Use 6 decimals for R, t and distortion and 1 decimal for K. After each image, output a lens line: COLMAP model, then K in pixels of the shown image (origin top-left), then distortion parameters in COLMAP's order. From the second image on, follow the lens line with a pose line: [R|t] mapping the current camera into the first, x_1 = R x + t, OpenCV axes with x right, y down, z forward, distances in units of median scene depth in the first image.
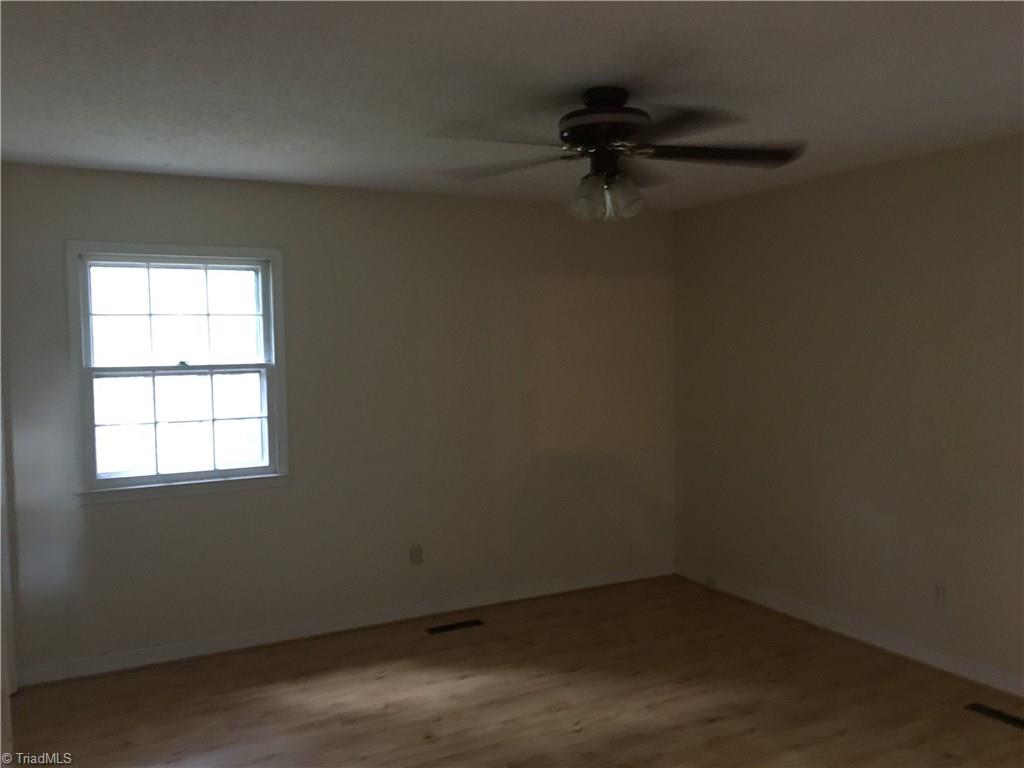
lens RADIAL K [[874.9, 0, 513.7], [0, 874.9, 384.5], [0, 0, 1]] dist [0.086927, -0.131548]
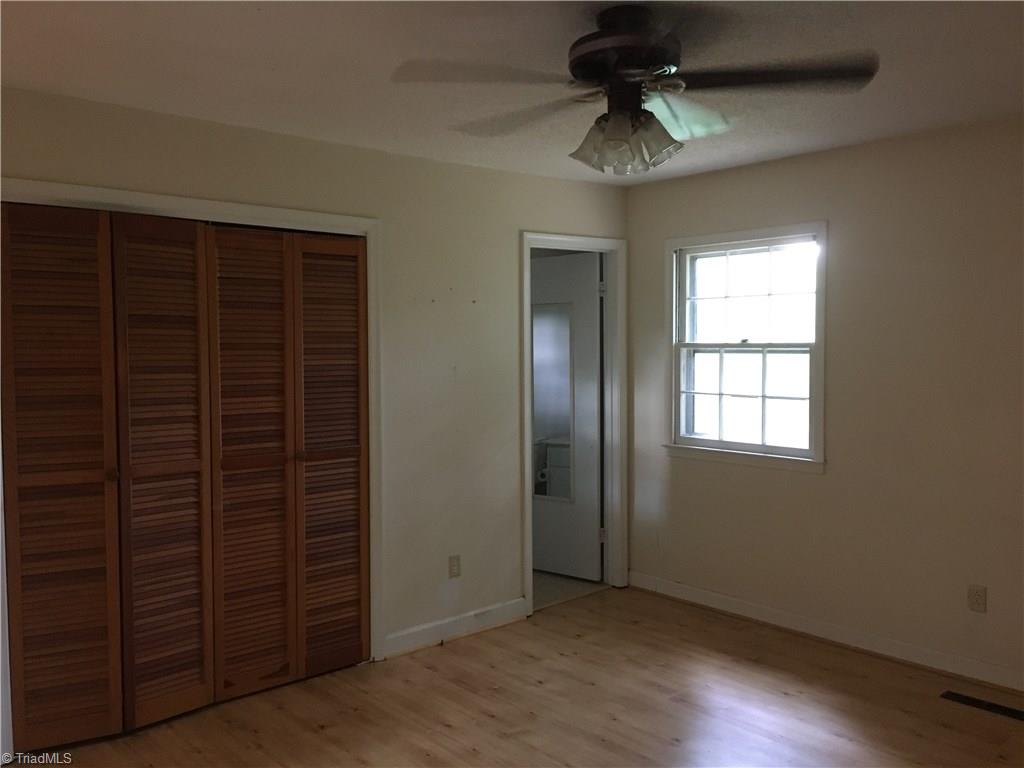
lens RADIAL K [[874.9, 0, 513.7], [0, 874.9, 384.5], [0, 0, 1]] dist [0.086927, -0.131548]
pose [[0.221383, 0.055828, -0.973588, 0.606775], [-0.045992, 0.997847, 0.046761, -0.008513], [0.974102, 0.034425, 0.223474, 0.491813]]
